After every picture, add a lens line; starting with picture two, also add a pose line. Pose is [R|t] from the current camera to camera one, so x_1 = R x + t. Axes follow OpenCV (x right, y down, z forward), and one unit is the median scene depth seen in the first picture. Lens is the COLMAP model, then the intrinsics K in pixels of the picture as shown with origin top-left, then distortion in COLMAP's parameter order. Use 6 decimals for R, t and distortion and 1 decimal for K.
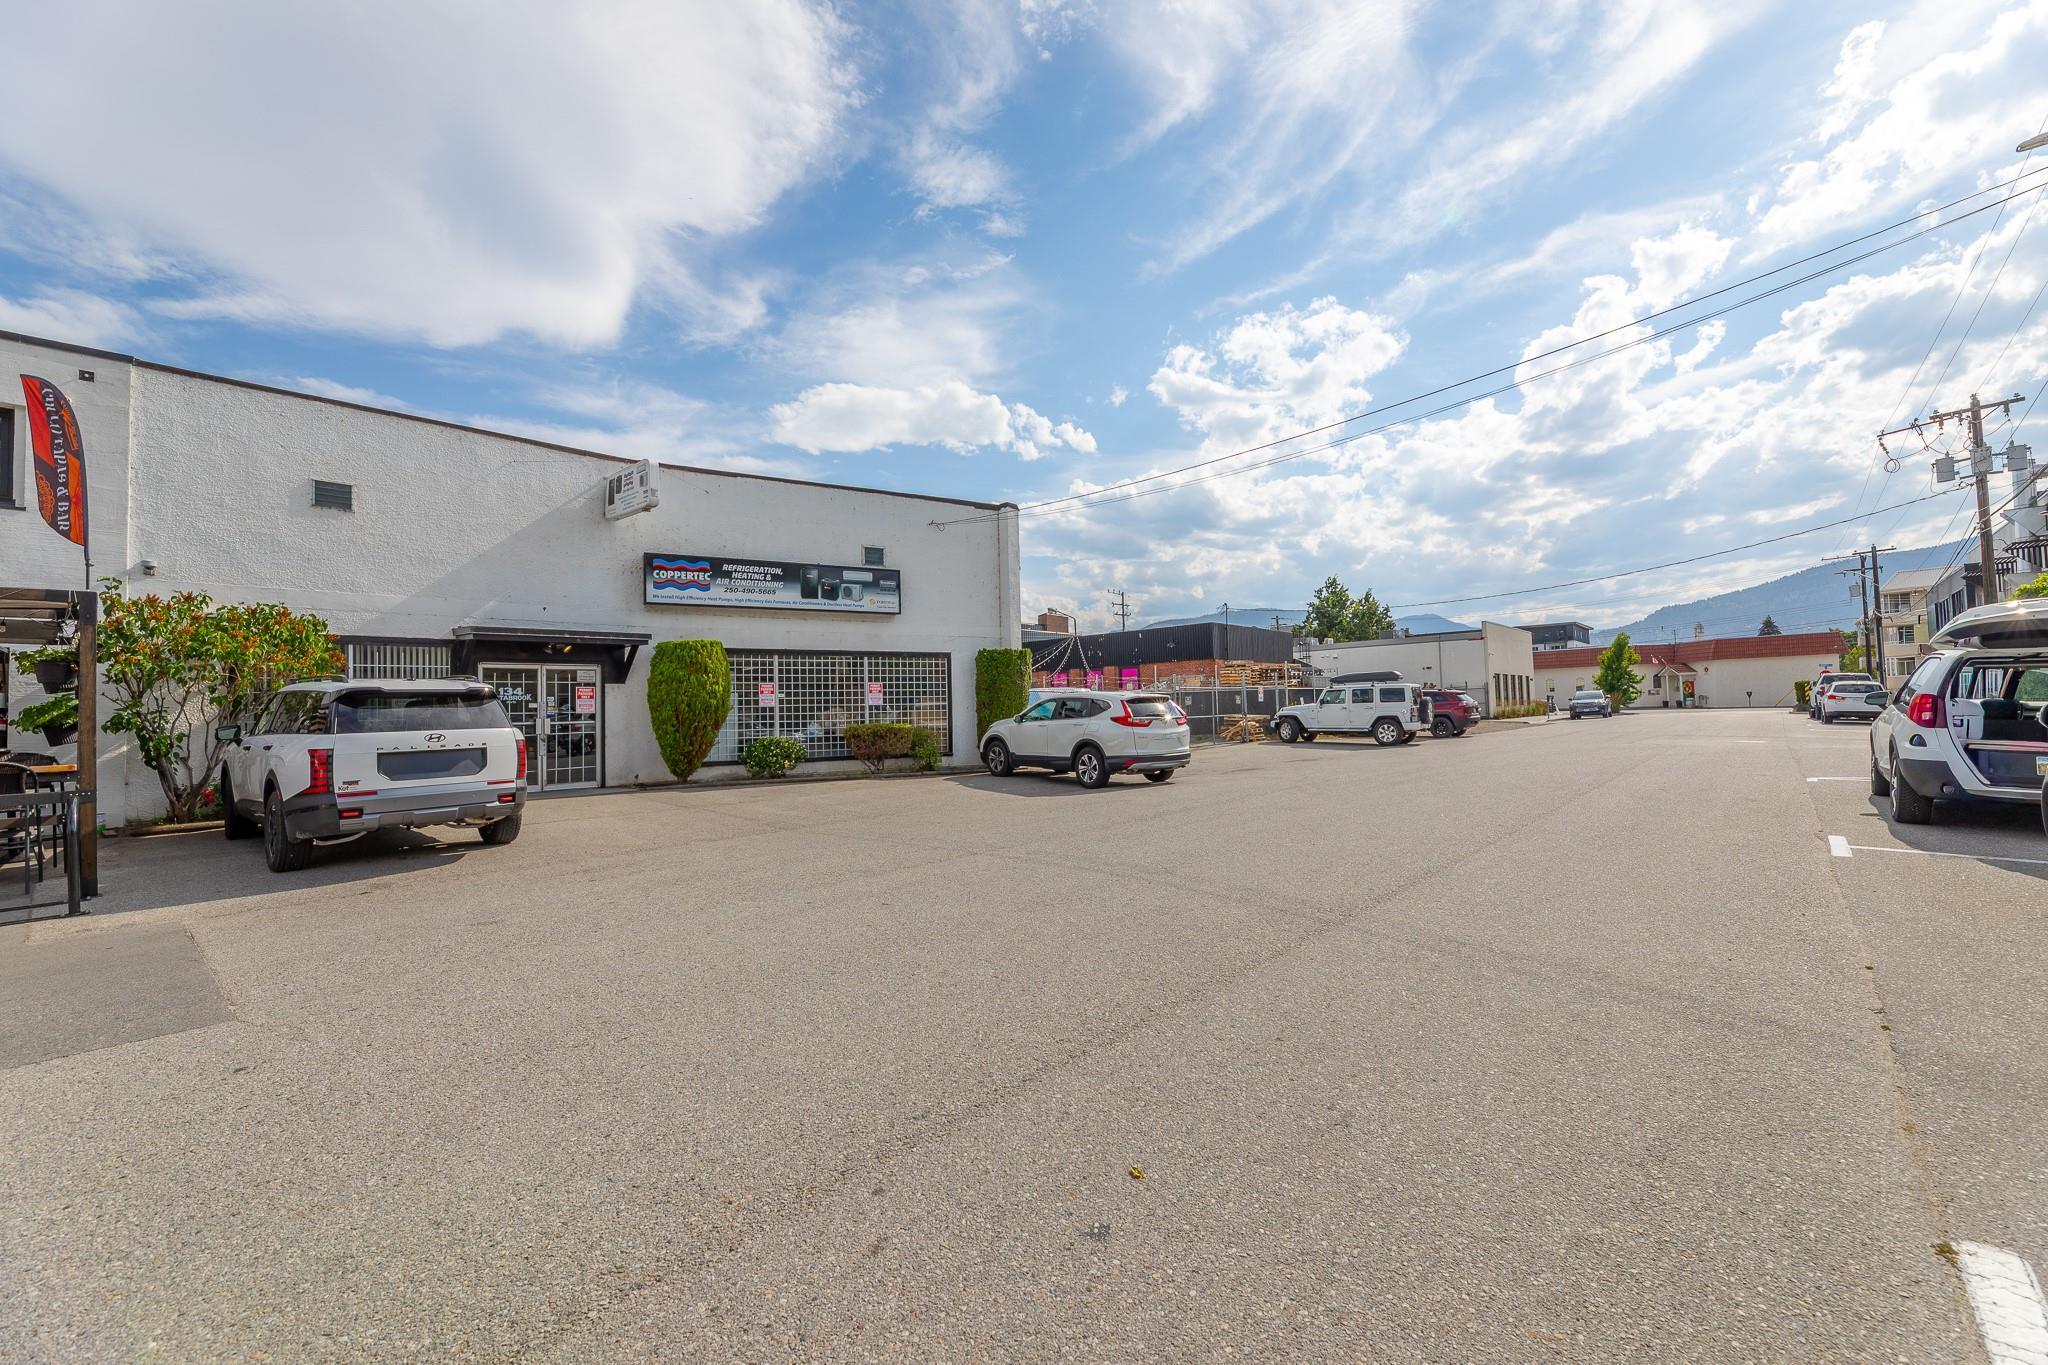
lens RADIAL K [[842.3, 0, 1016.3], [0, 842.3, 701.9], [0, 0, 1]] dist [0.002491, -0.002093]
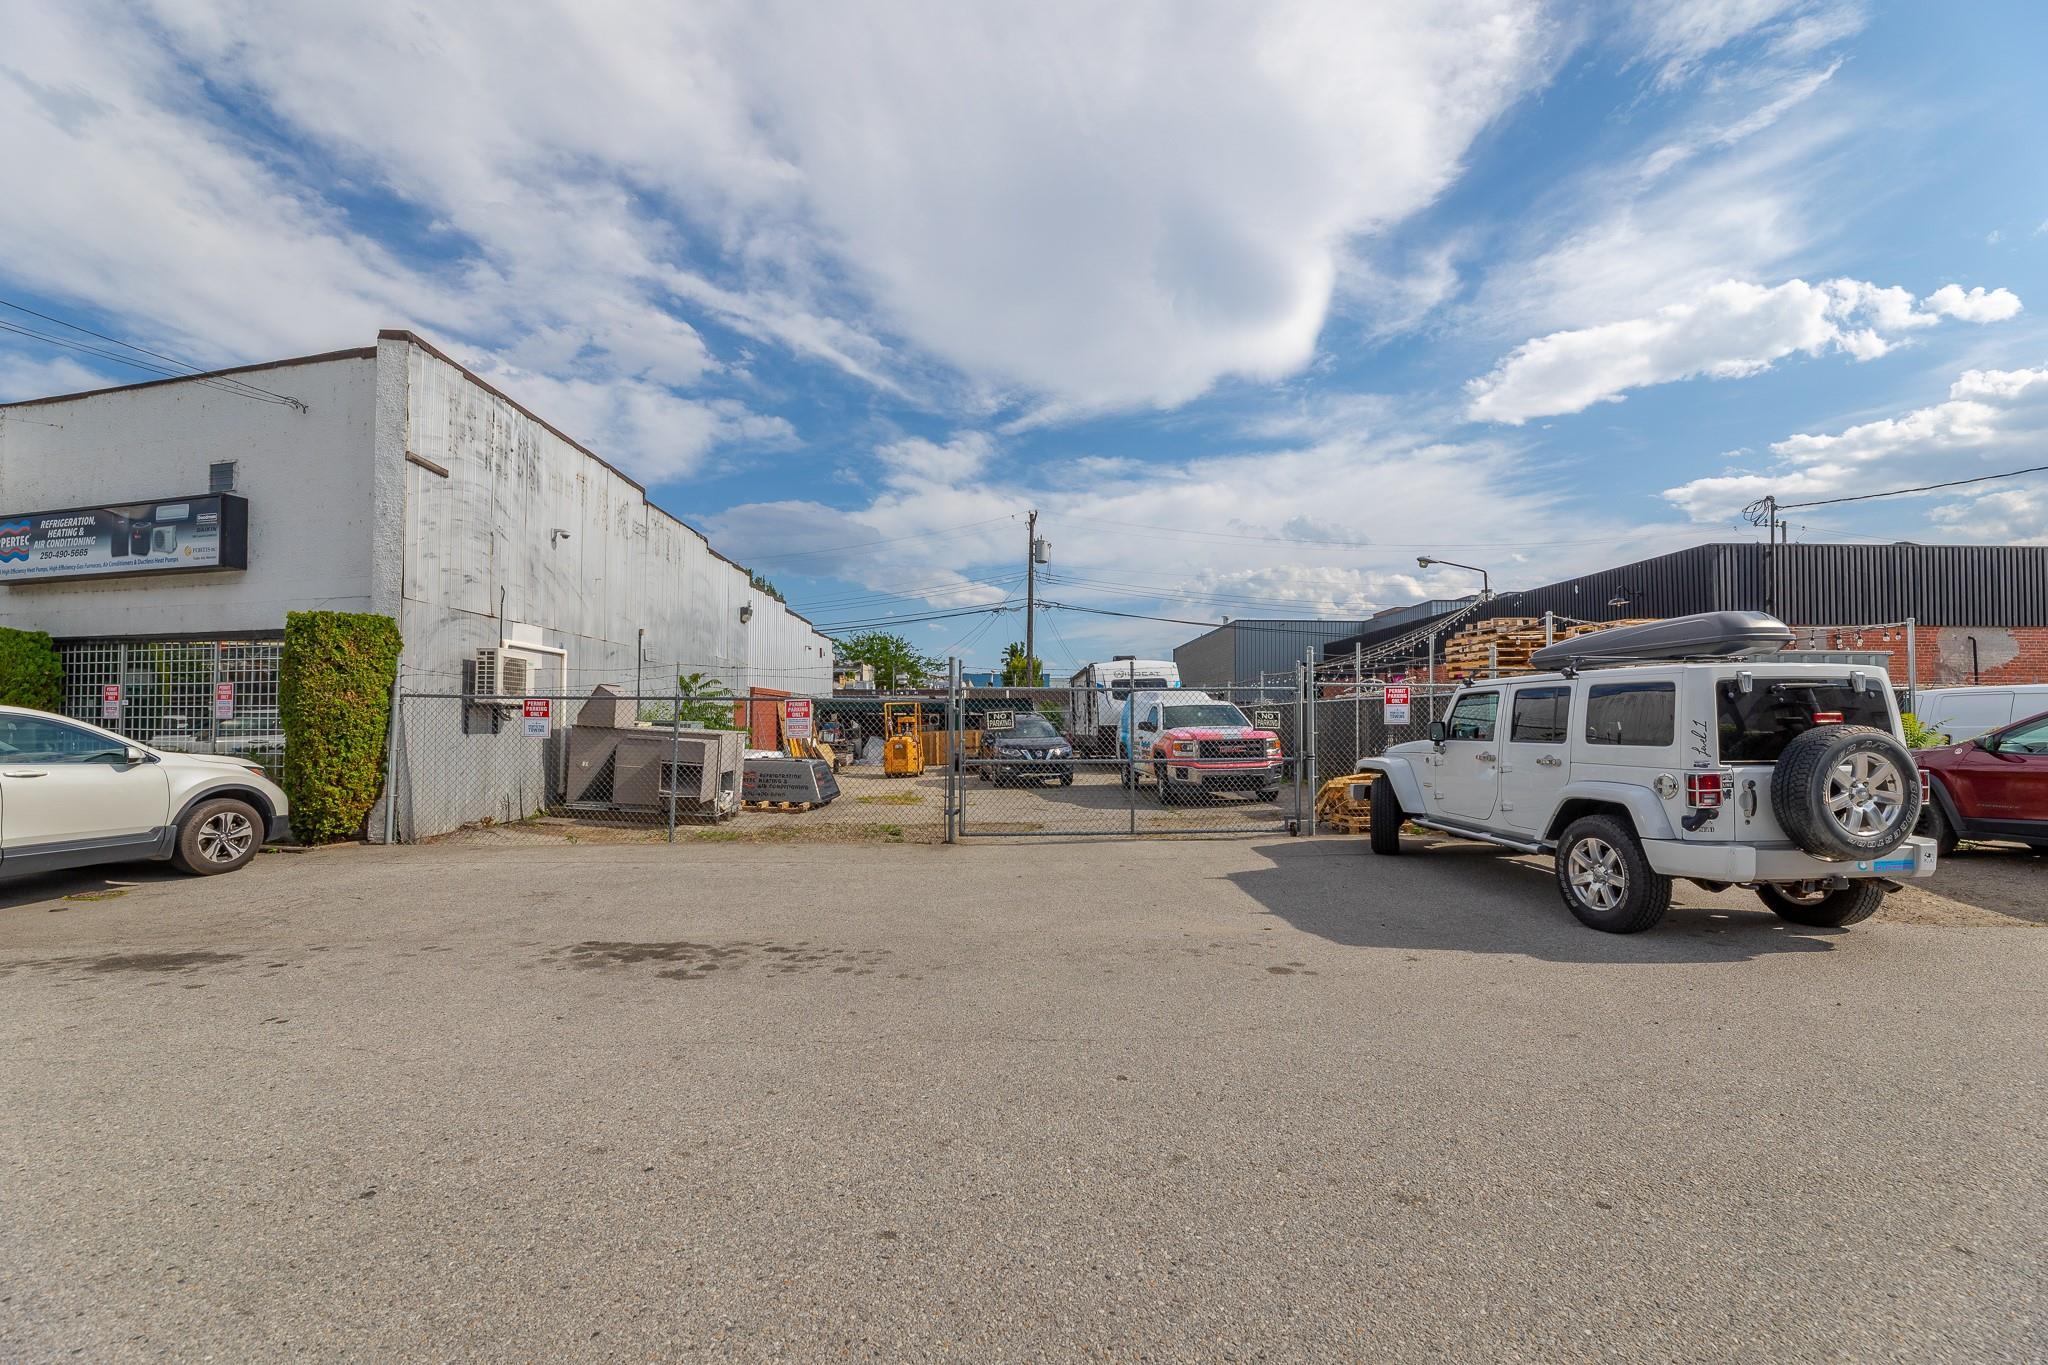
lens RADIAL K [[842.3, 0, 1007.7], [0, 842.3, 703.0], [0, 0, 1]] dist [0.002491, -0.002093]
pose [[0.696033, 0.004311, -0.717997, 0.457341], [-0.009876, 0.999945, -0.003570, -0.007716], [0.717942, 0.009576, 0.696037, 0.667158]]
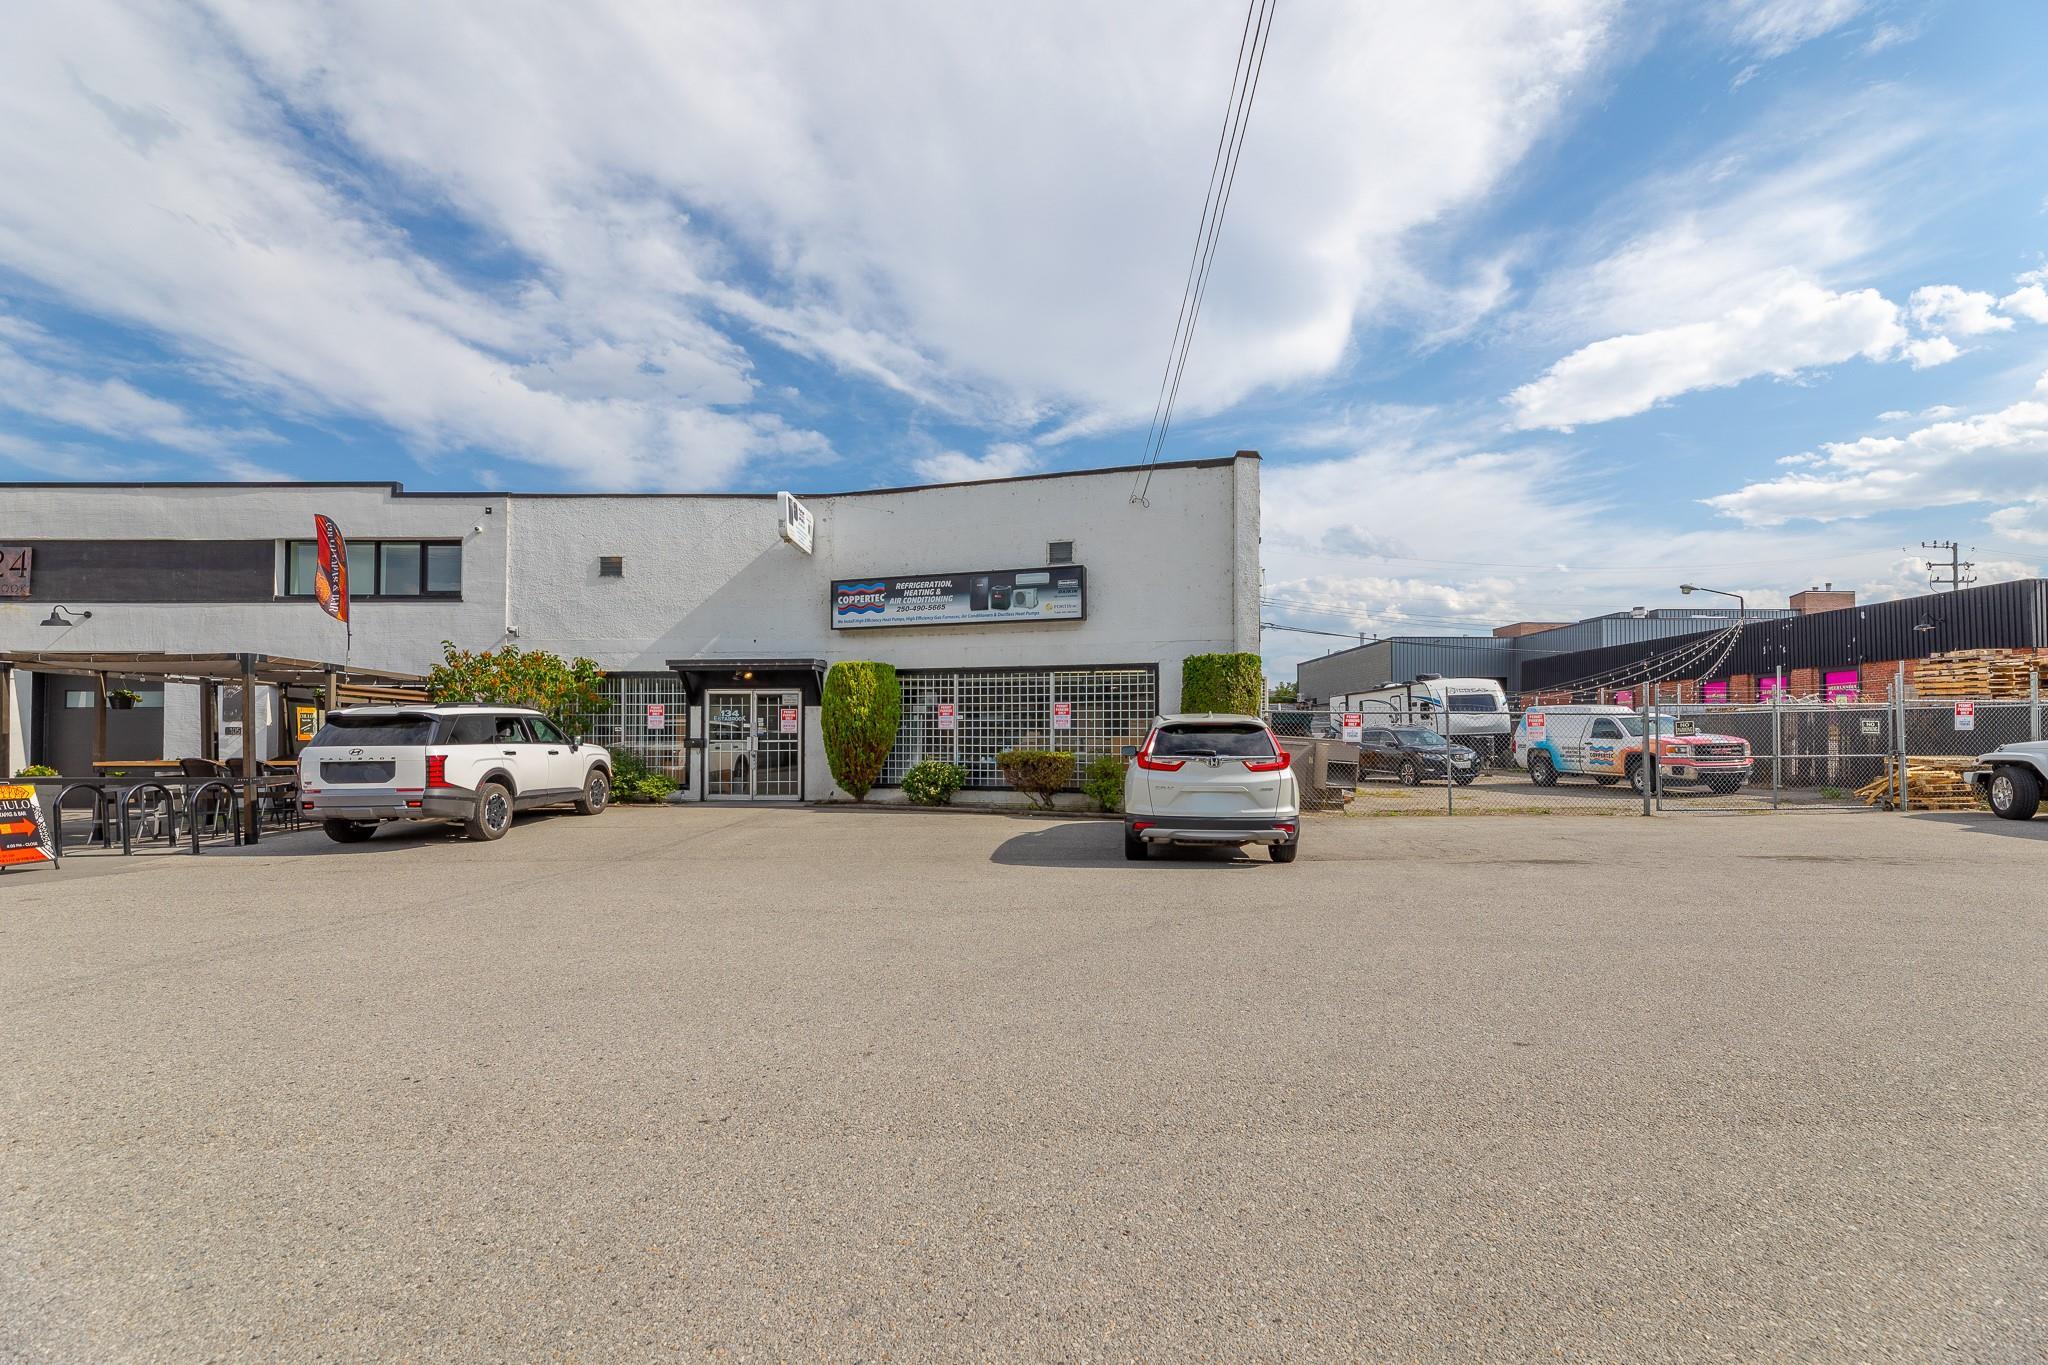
lens RADIAL K [[842.3, 0, 1027.3], [0, 842.3, 724.7], [0, 0, 1]] dist [0.002491, -0.002093]
pose [[0.683116, 0.009874, -0.730243, 0.288728], [-0.006599, 0.999951, 0.007348, -0.004428], [0.730280, -0.000201, 0.683147, 0.269335]]
